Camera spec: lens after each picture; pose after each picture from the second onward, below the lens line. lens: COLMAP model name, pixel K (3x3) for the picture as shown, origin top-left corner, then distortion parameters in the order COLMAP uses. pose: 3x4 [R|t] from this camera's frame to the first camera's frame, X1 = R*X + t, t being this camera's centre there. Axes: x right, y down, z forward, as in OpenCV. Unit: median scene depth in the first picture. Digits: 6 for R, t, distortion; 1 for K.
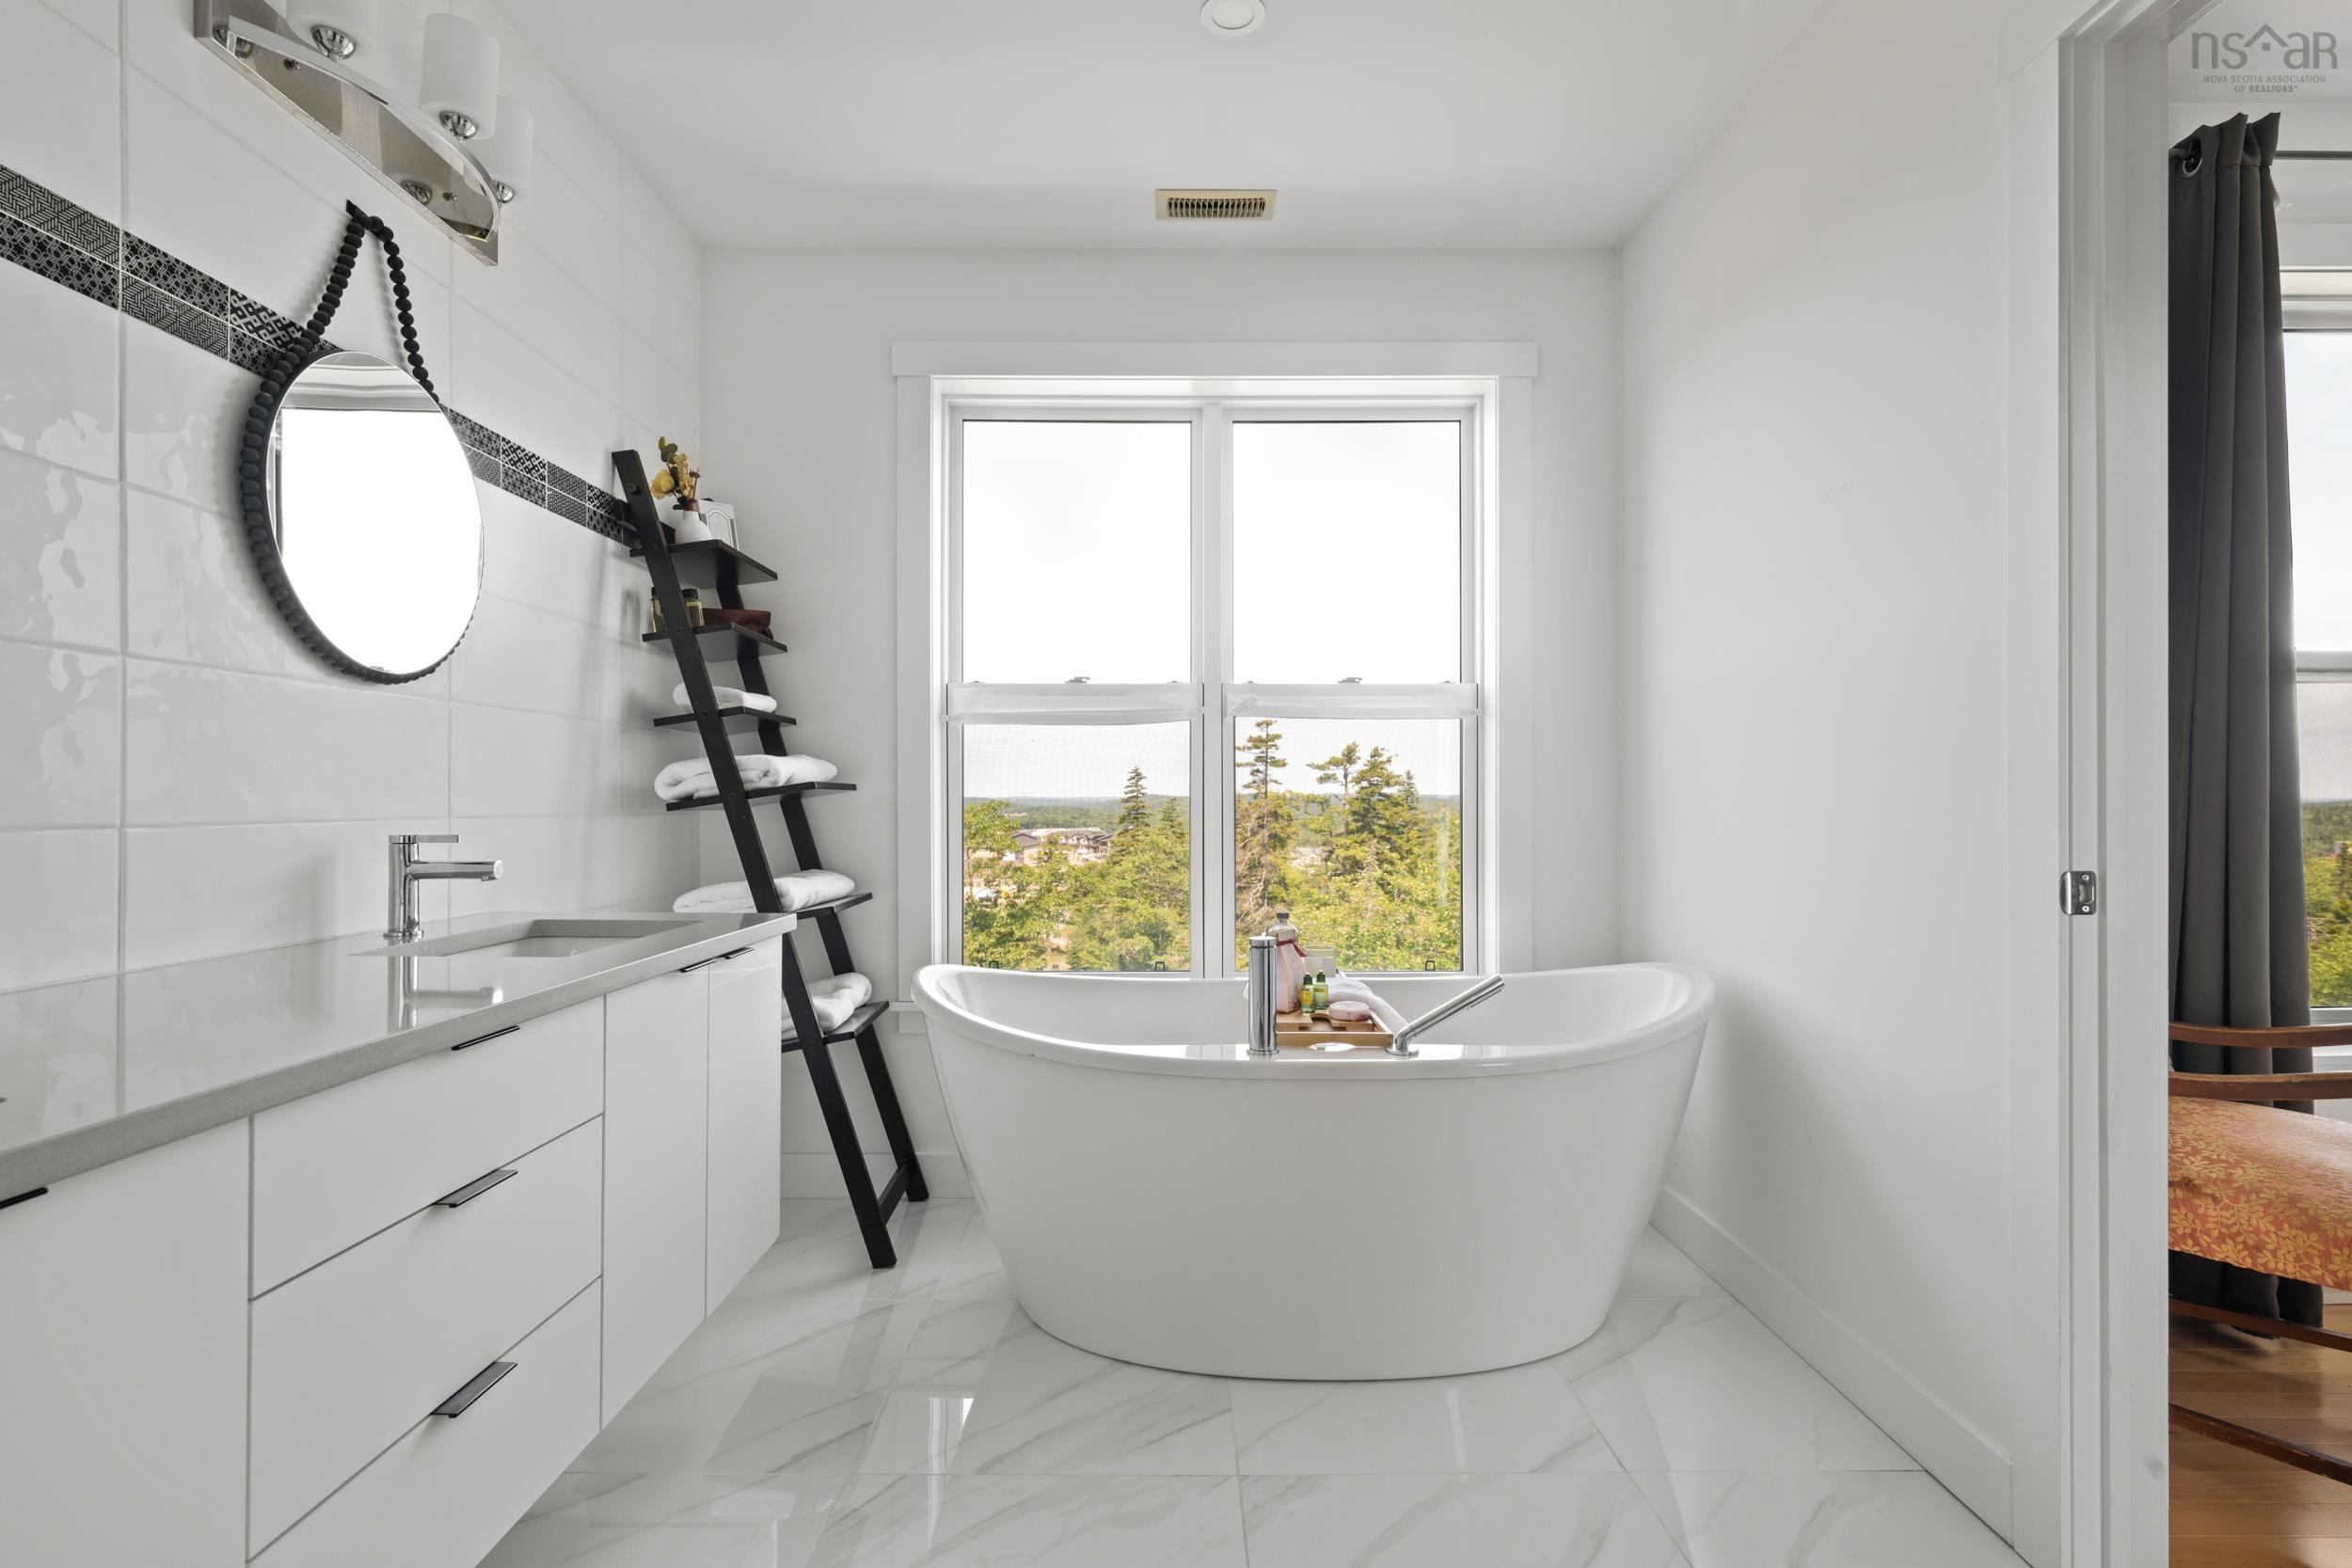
lens RADIAL K [[1103.3, 0, 1185.0], [0, 1103.3, 785.1], [0, 0, 1]] dist [-0.003069, -0.000562]
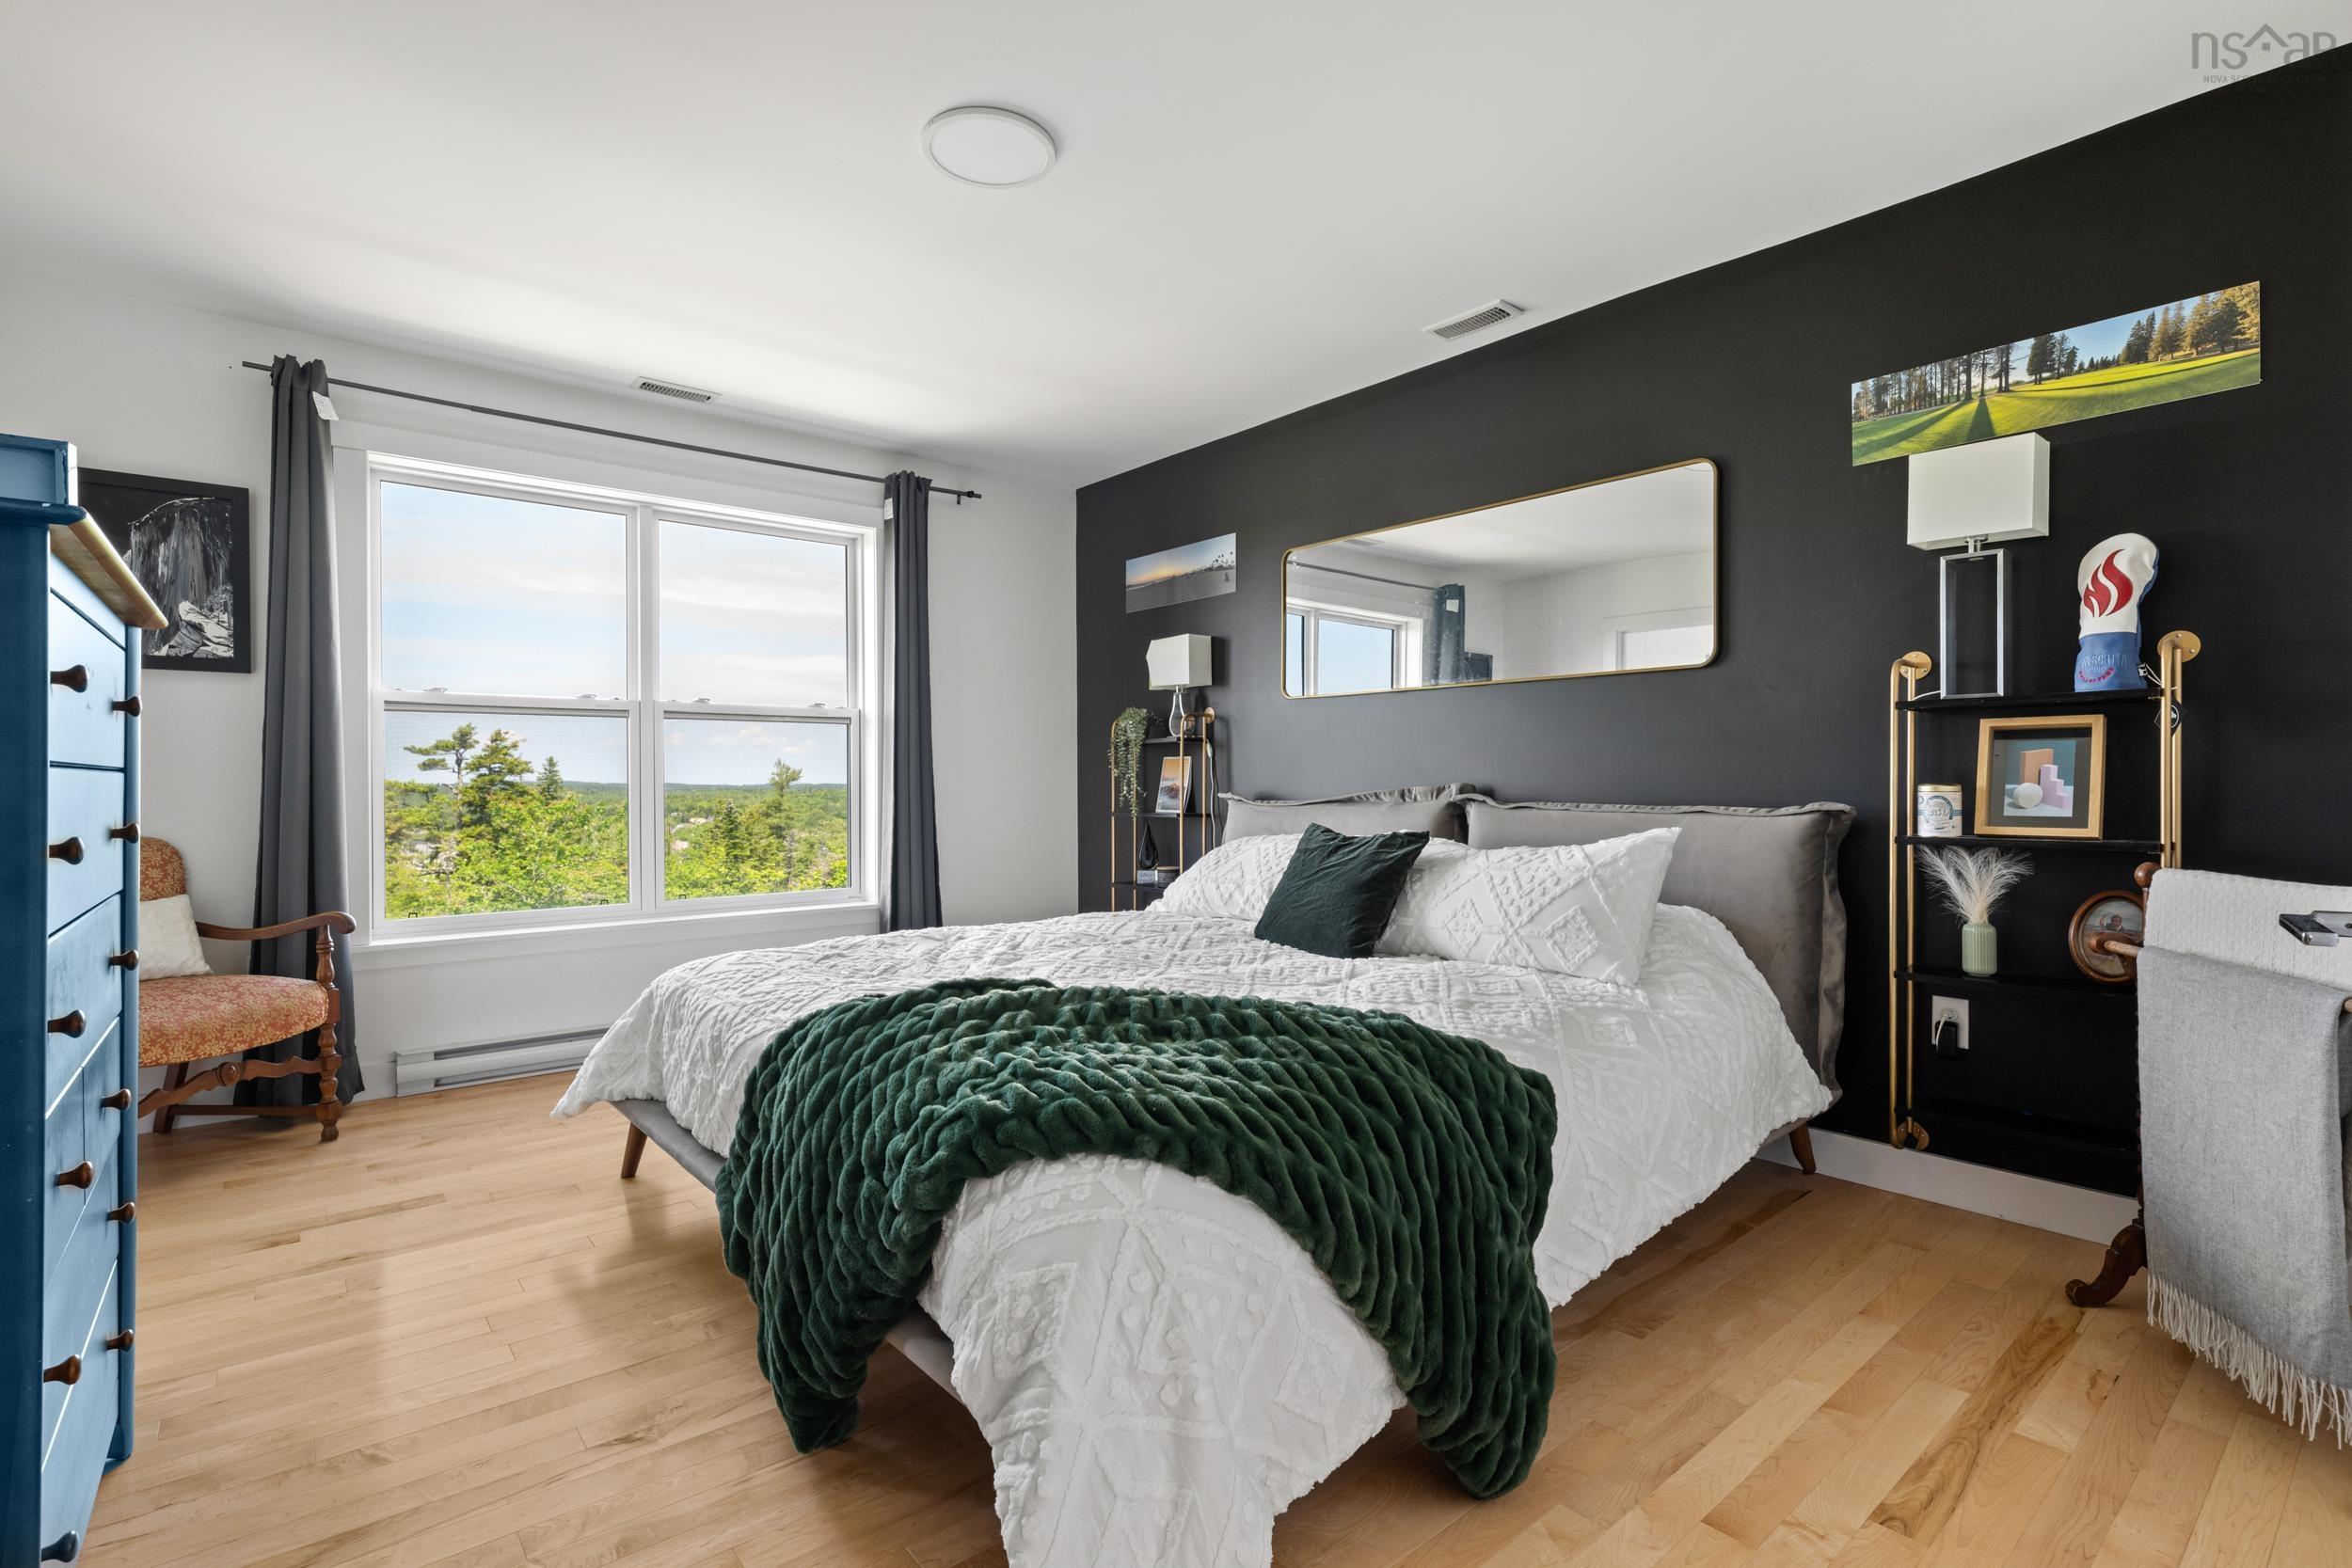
lens RADIAL K [[1103.3, 0, 1168.1], [0, 1103.3, 781.3], [0, 0, 1]] dist [-0.003069, -0.000562]
pose [[0.737674, -0.003355, 0.675149, -0.030880], [-0.001187, 0.999980, 0.006266, 0.001043], [-0.675156, -0.005423, 0.737655, -0.037999]]
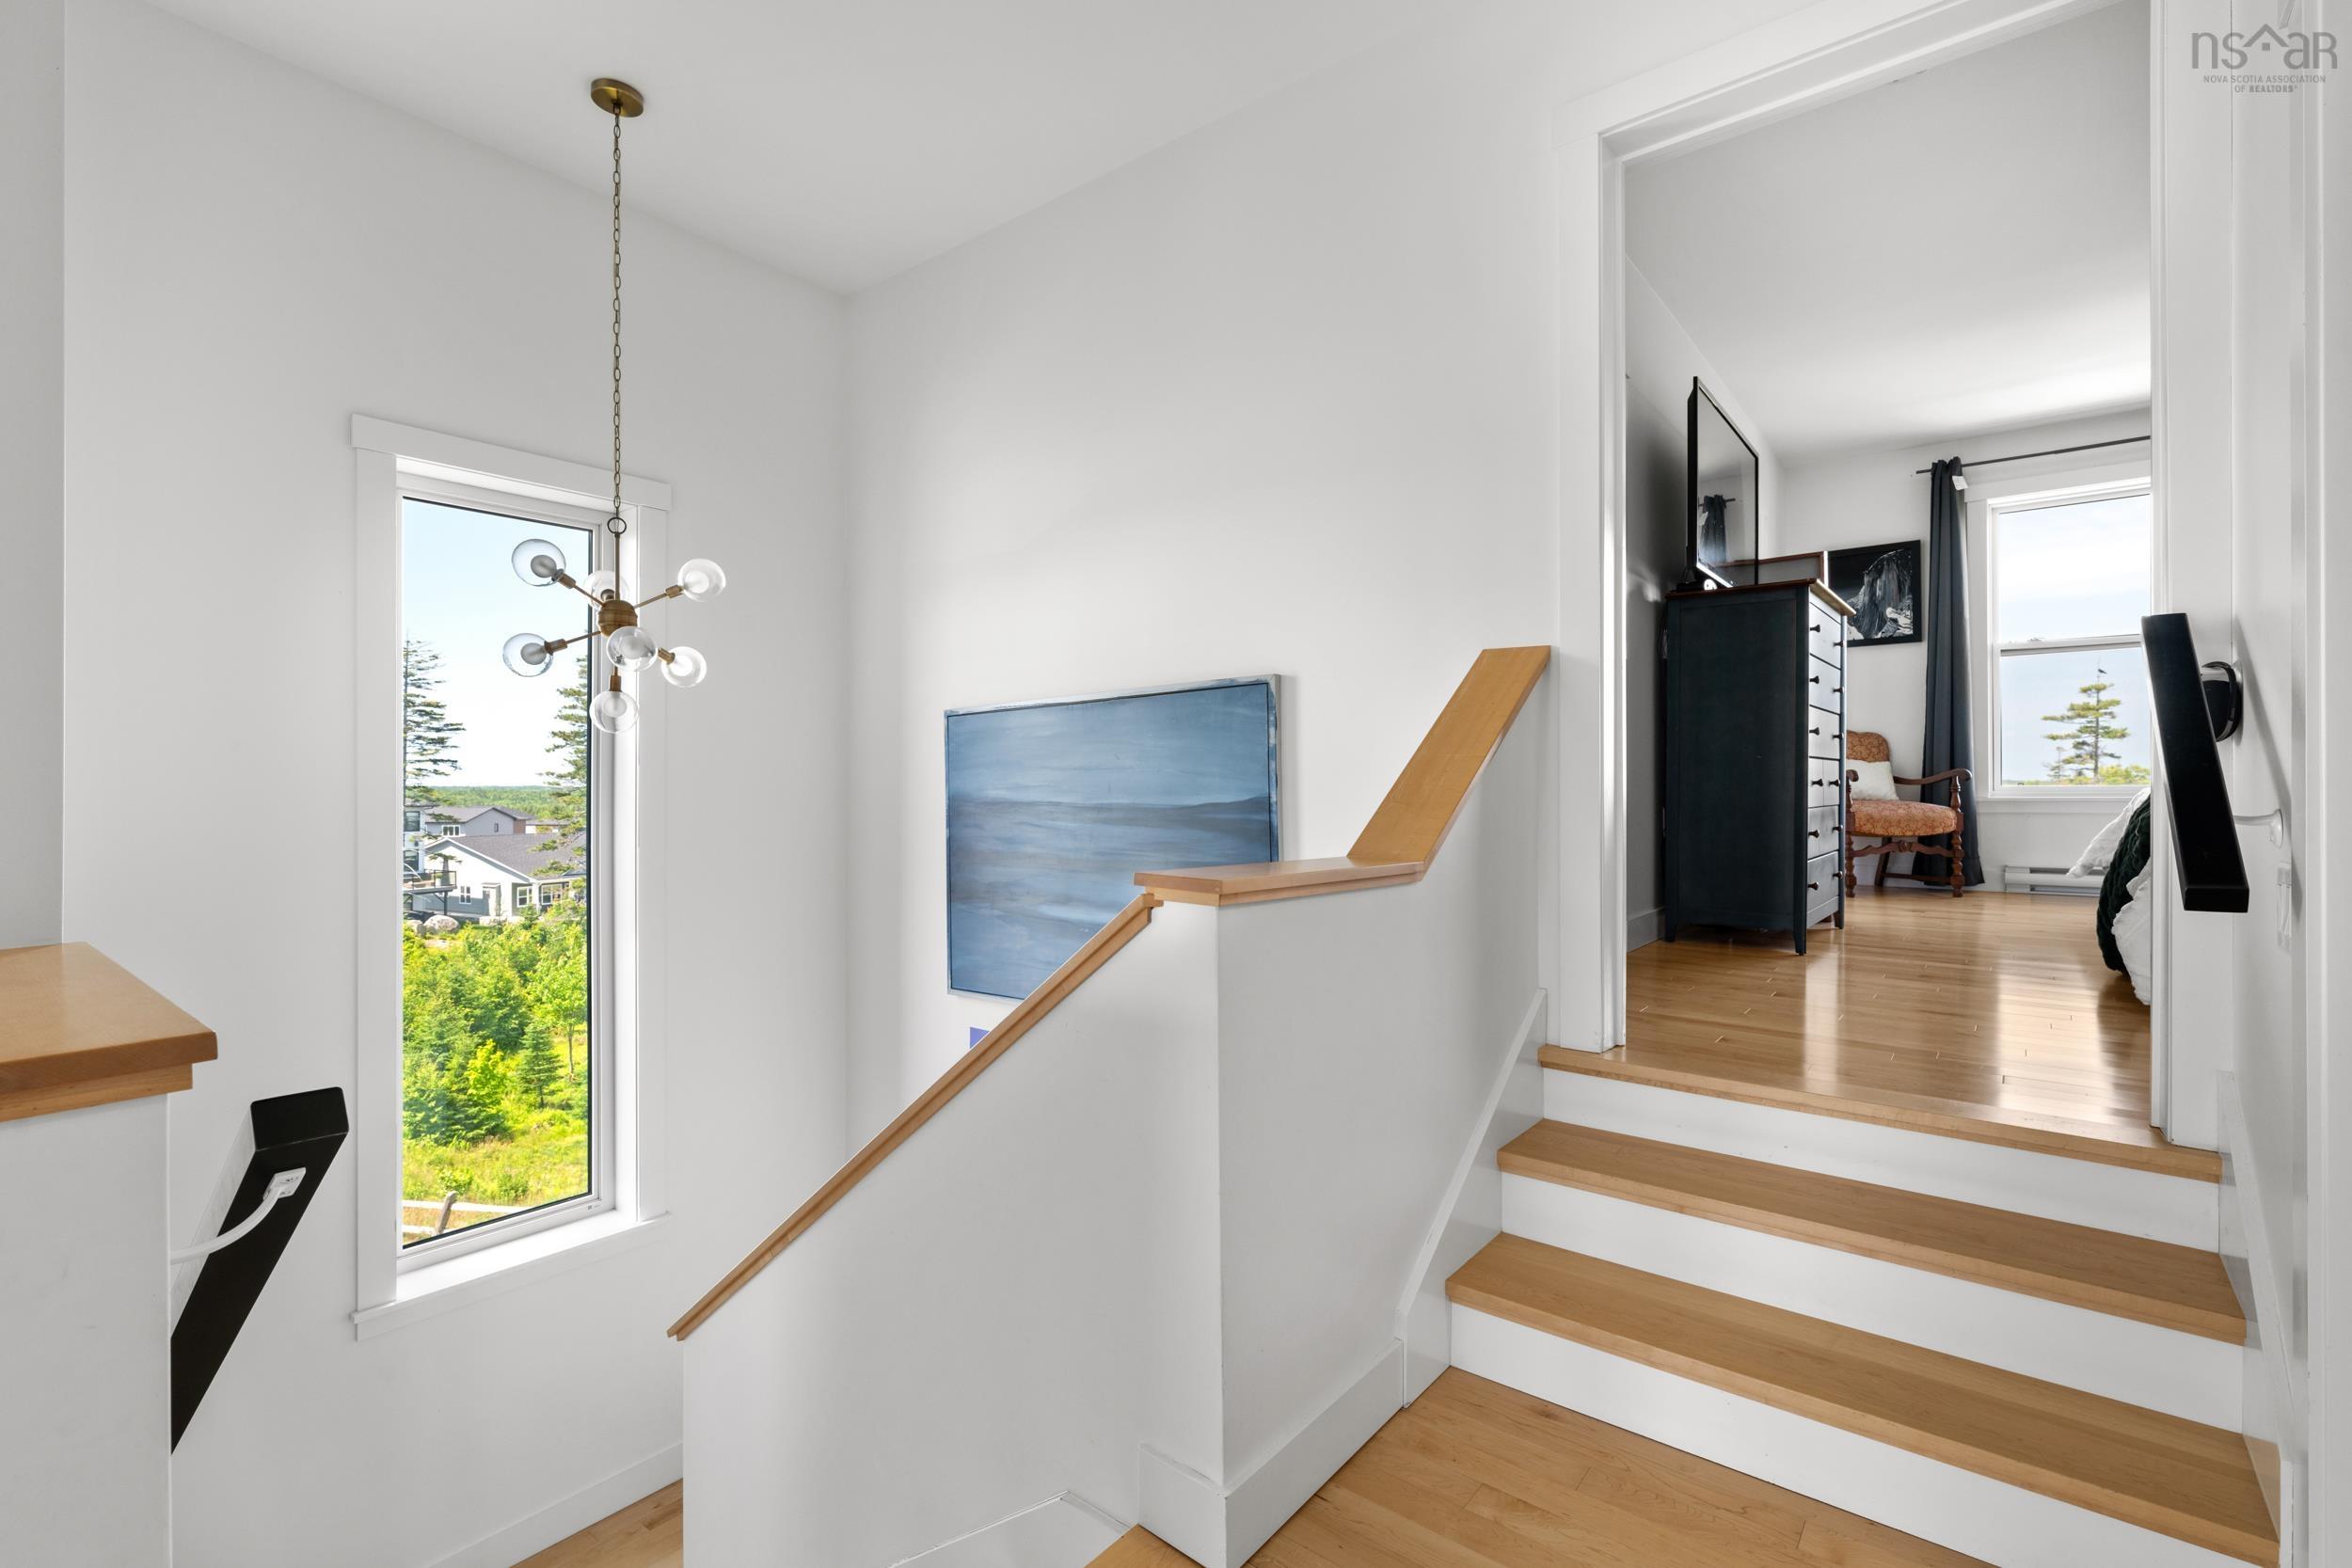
lens RADIAL K [[1060.8, 0, 1169.0], [0, 1060.8, 781.4], [0, 0, 1]] dist [-0.007452, 0.000091]
pose [[0.805780, -0.005311, -0.592192, -0.023710], [0.007496, 0.999971, 0.001232, 0.011038], [0.592168, -0.005431, 0.805796, -0.103273]]
